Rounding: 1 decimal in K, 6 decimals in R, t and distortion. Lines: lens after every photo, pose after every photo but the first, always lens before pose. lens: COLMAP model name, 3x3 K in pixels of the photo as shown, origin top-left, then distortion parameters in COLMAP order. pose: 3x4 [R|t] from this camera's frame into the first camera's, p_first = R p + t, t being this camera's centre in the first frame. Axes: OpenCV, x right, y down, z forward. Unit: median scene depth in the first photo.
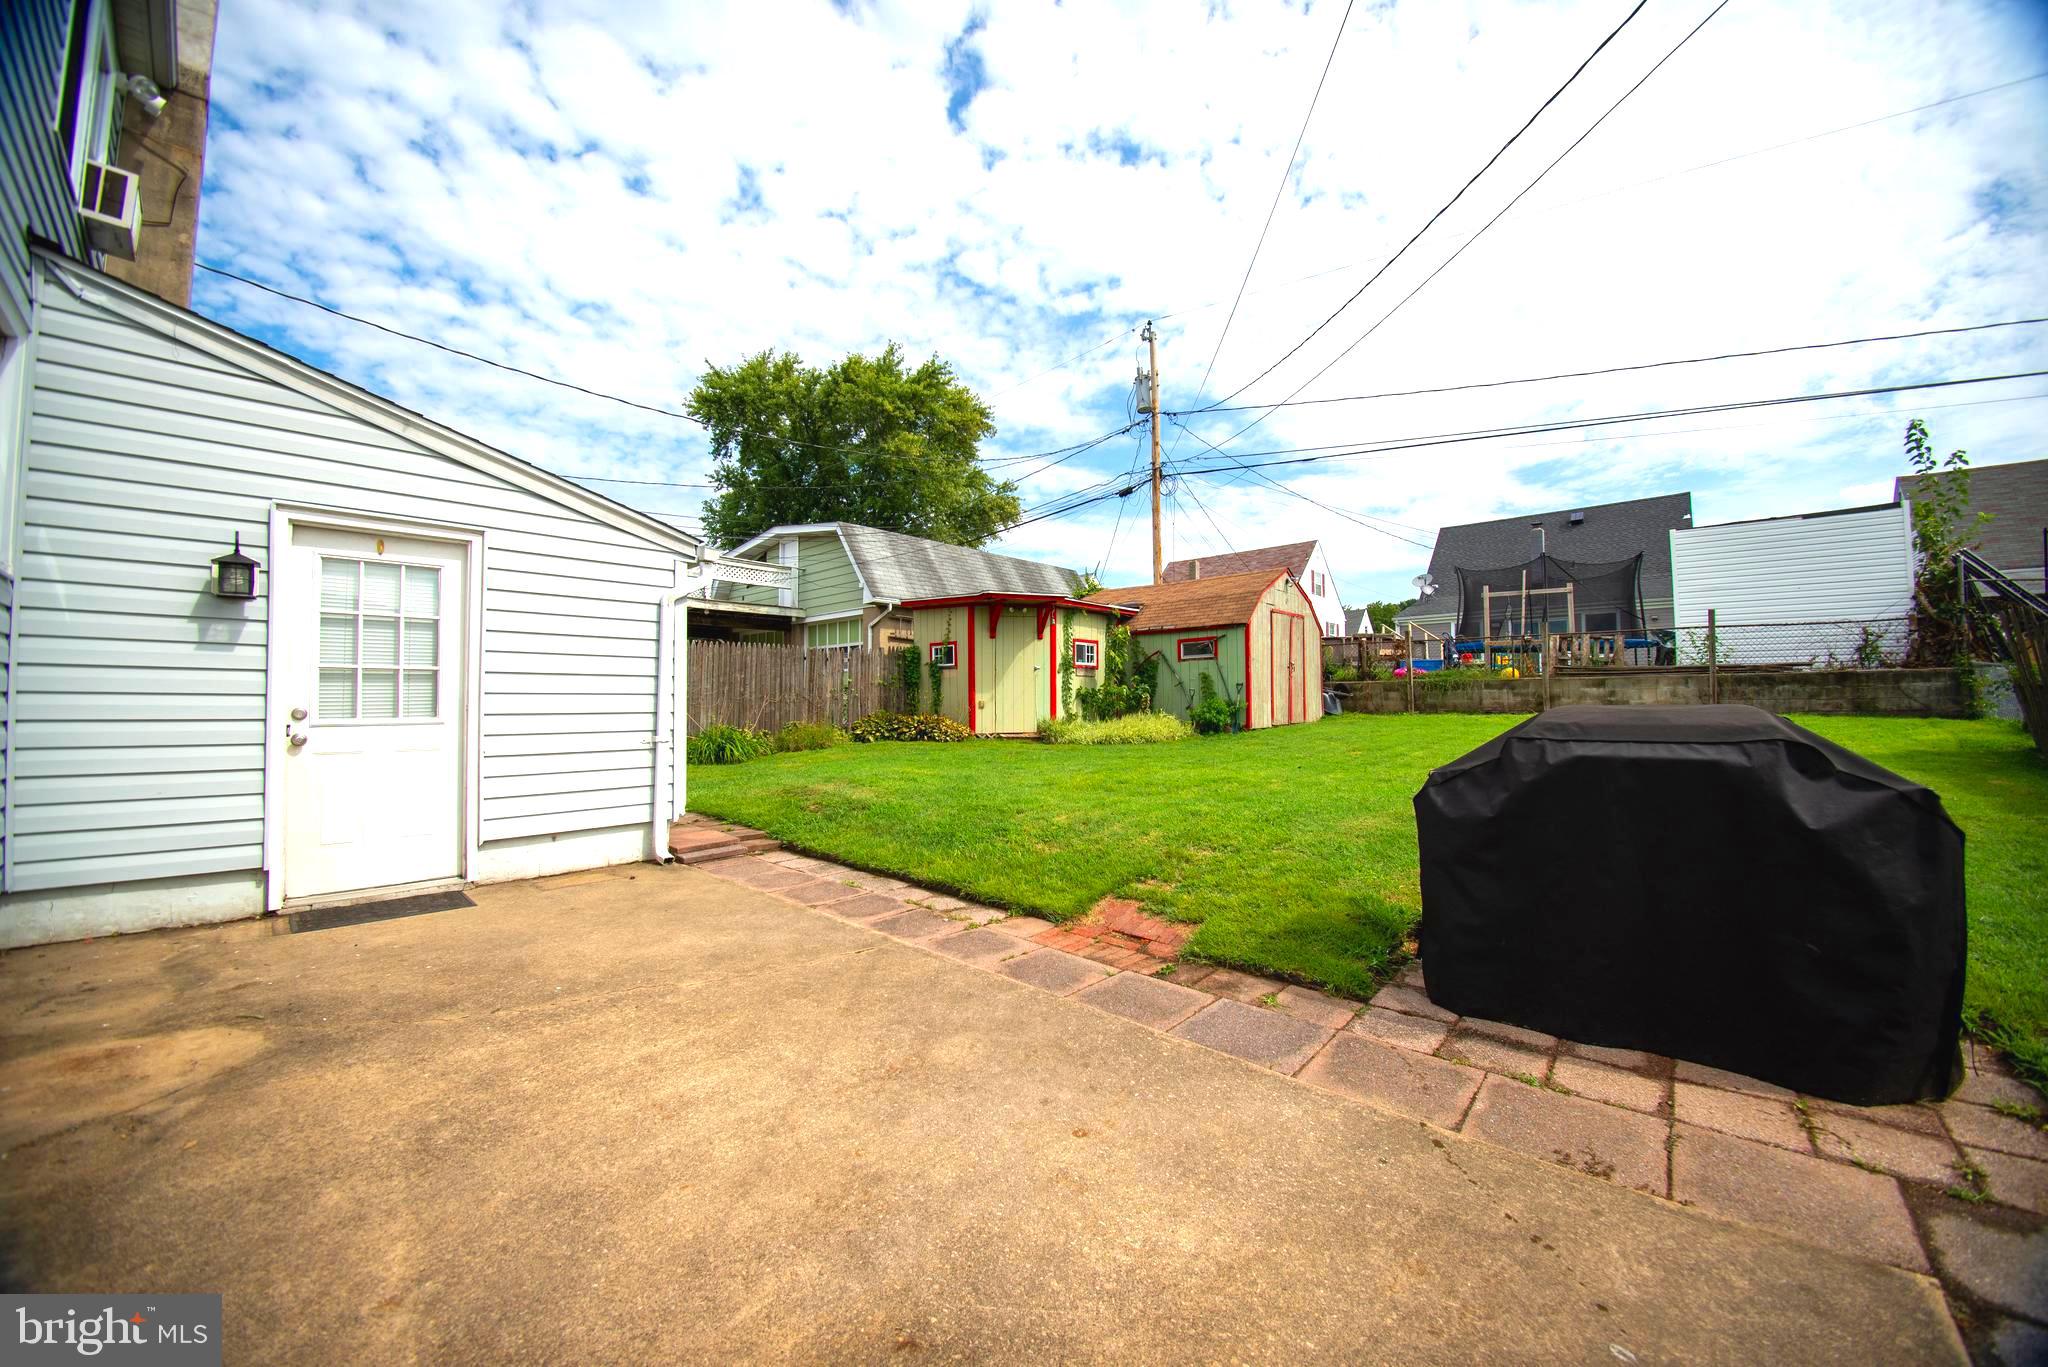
lens RADIAL K [[756.3, 0, 1027.1], [0, 756.3, 677.4], [0, 0, 1]] dist [0.002152, -0.014813]
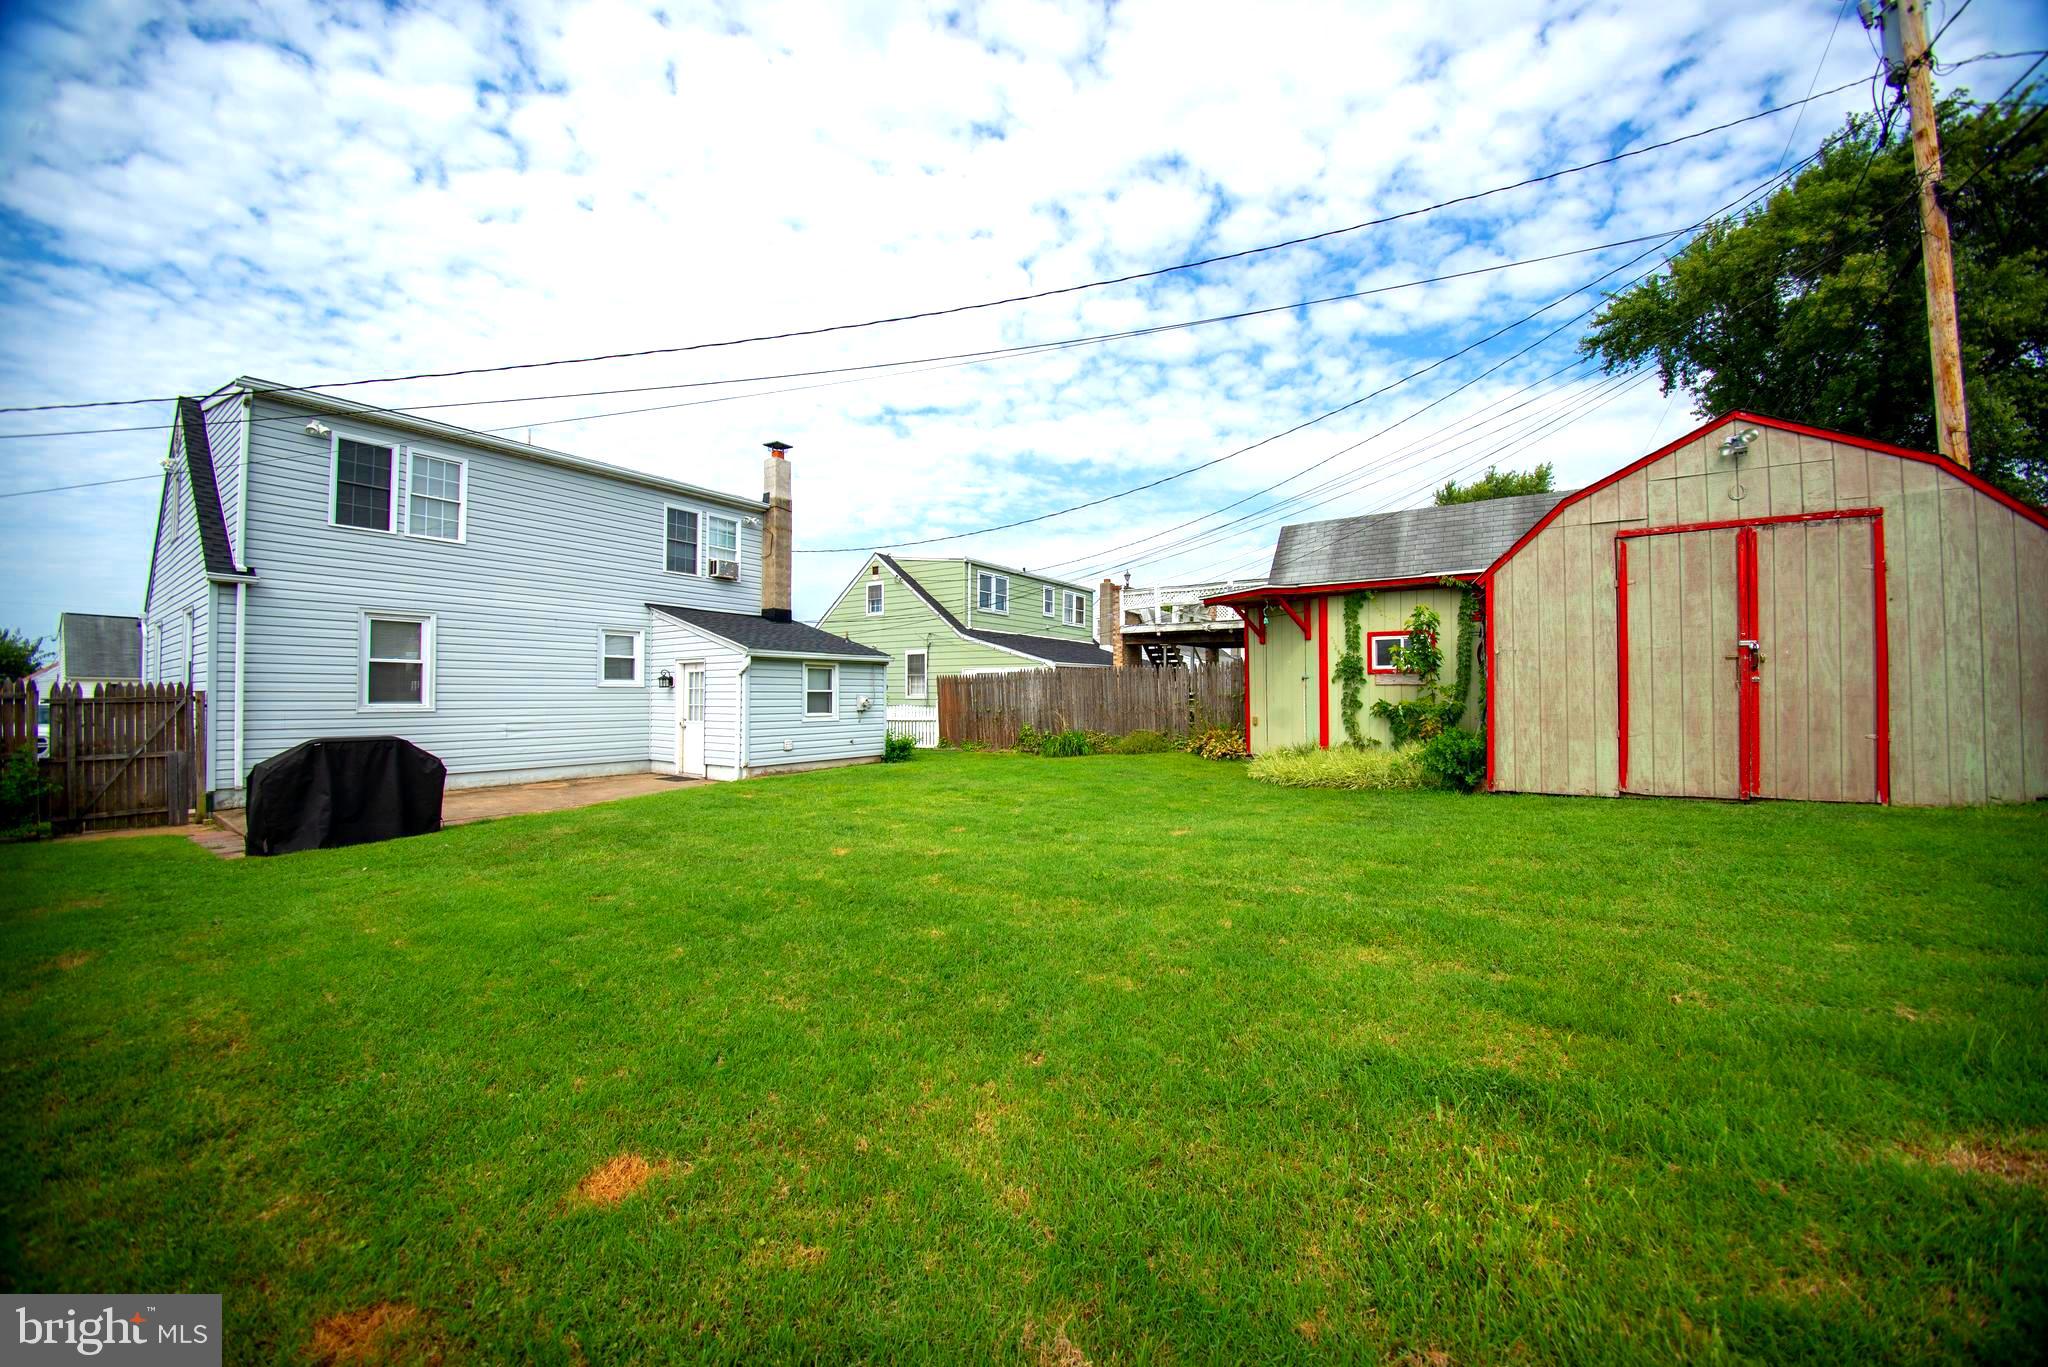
lens RADIAL K [[756.3, 0, 1027.1], [0, 756.3, 677.4], [0, 0, 1]] dist [0.002152, -0.014813]
pose [[0.102843, -0.041316, -0.993839, 0.735926], [0.027324, 0.998877, -0.038698, 0.010137], [0.994322, -0.023176, 0.103857, 0.618400]]
